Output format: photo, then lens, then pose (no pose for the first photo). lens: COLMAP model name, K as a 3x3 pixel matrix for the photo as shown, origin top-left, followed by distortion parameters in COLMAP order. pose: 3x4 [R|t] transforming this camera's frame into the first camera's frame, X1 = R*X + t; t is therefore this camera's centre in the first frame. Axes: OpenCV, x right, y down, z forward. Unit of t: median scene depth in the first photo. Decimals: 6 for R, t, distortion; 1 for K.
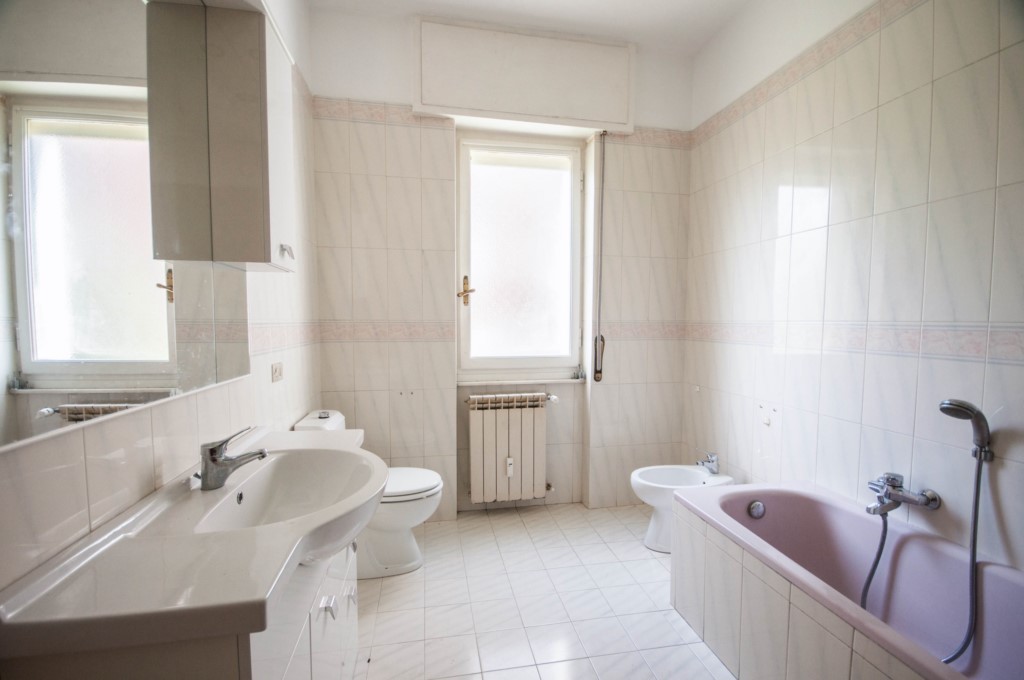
lens RADIAL K [[454.9, 0, 507.8], [0, 454.9, 342.8], [0, 0, 1]] dist [-0.006606, -0.003495]
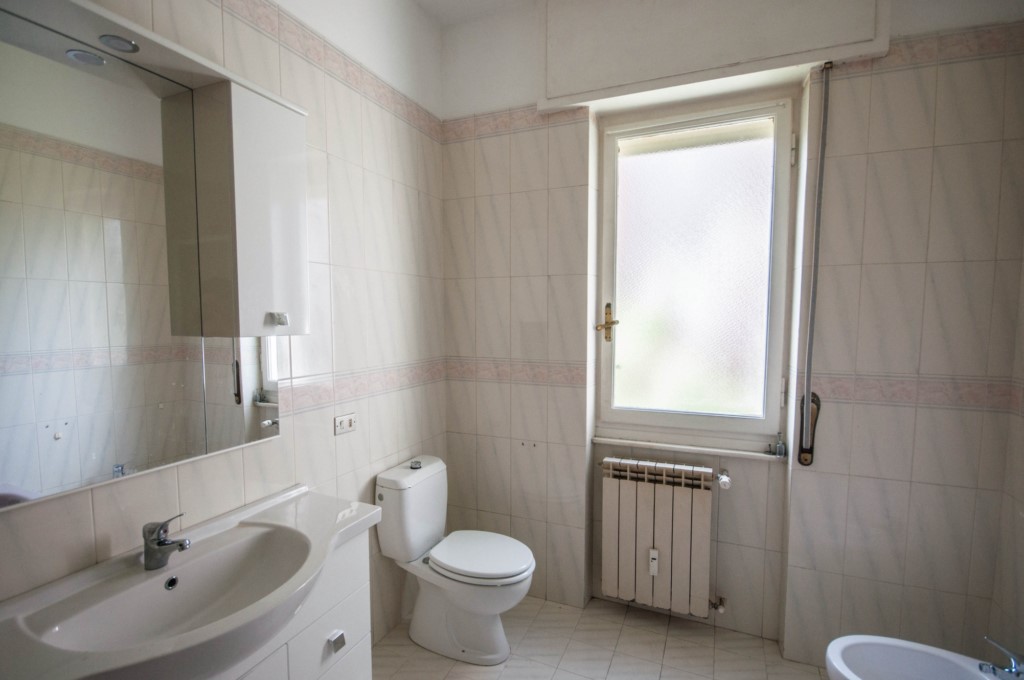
lens RADIAL K [[480.5, 0, 509.4], [0, 480.5, 345.5], [0, 0, 1]] dist [-0.005588, -0.004631]
pose [[0.820284, 0.031471, -0.571090, 0.245758], [-0.023324, 0.999495, 0.021578, -0.090100], [0.571480, -0.004380, 0.820604, 0.228458]]
